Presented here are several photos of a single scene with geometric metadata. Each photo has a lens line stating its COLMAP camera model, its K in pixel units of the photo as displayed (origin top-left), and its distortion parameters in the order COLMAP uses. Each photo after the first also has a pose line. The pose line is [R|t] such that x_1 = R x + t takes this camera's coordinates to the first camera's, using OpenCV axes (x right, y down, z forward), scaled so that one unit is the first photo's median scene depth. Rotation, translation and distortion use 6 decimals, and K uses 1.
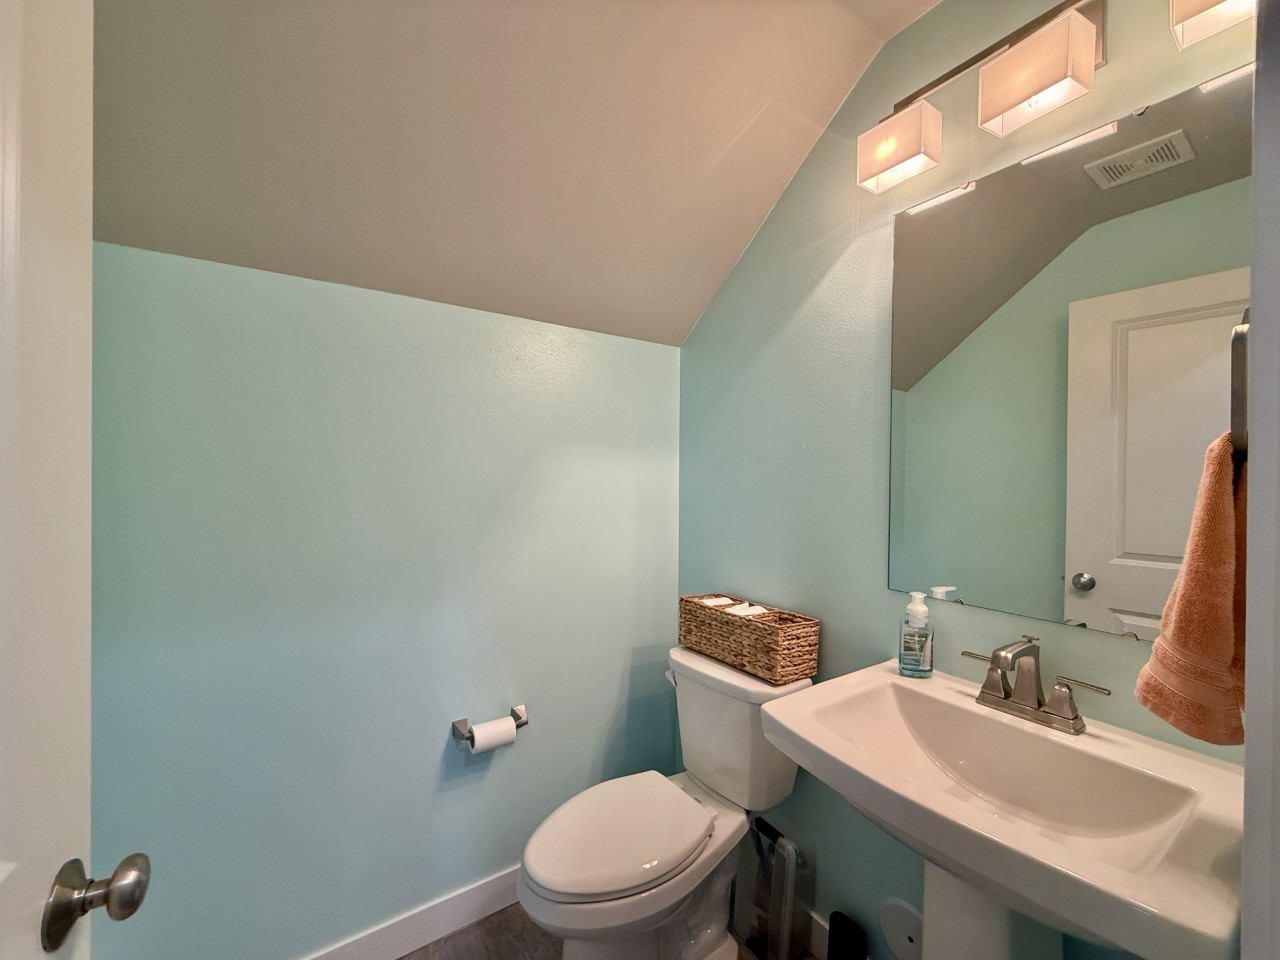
lens RADIAL K [[509.3, 0, 635.5], [0, 509.3, 479.1], [0, 0, 1]] dist [0.000418, -0.000702]
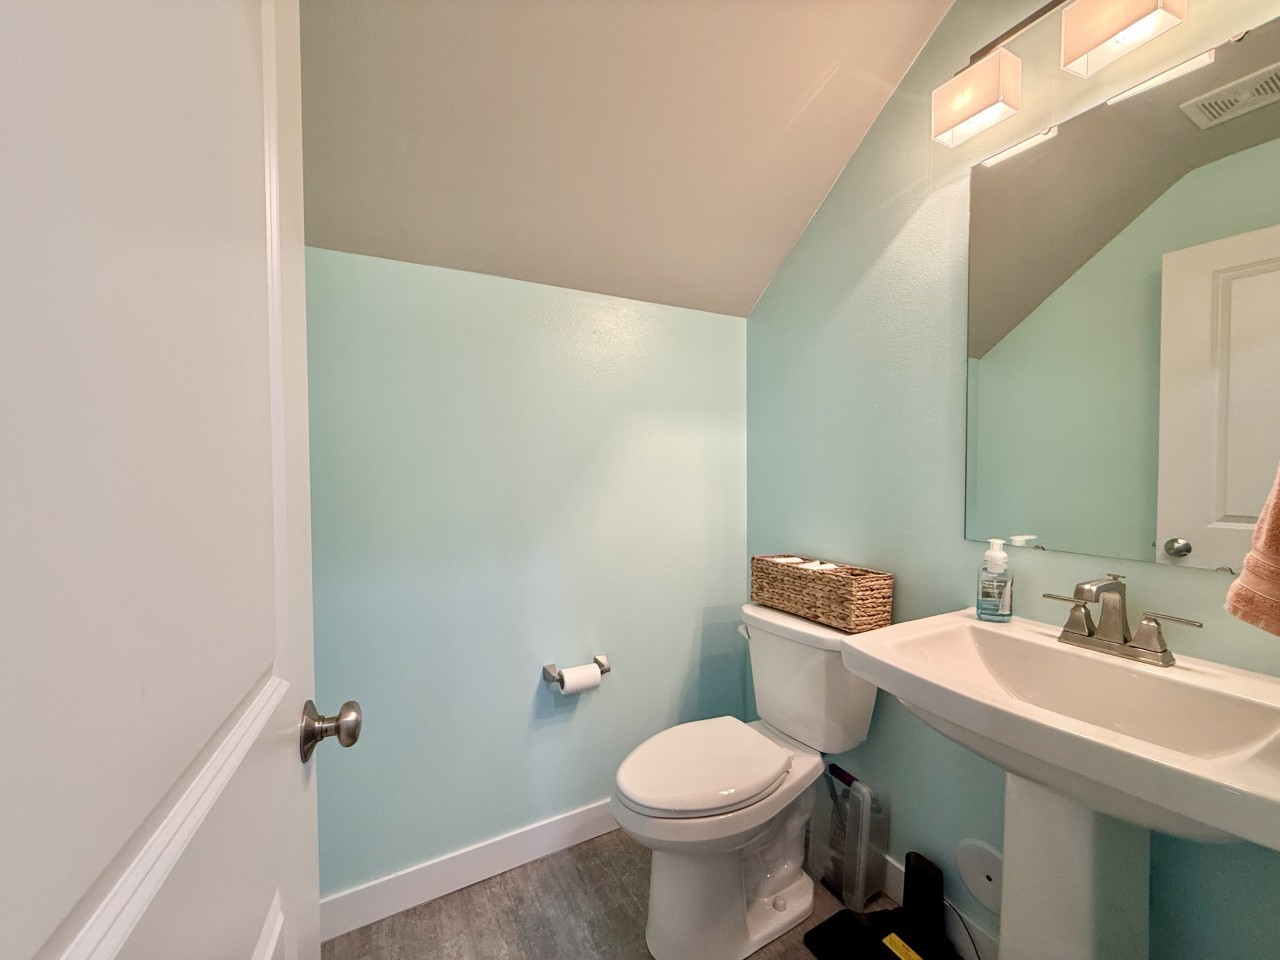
lens RADIAL K [[509.3, 0, 635.5], [0, 509.3, 479.1], [0, 0, 1]] dist [0.000418, -0.000702]
pose [[0.994985, -0.012956, -0.099184, -0.050882], [0.014907, 0.999709, 0.018946, 0.059374], [0.098909, -0.020330, 0.994889, -0.068567]]
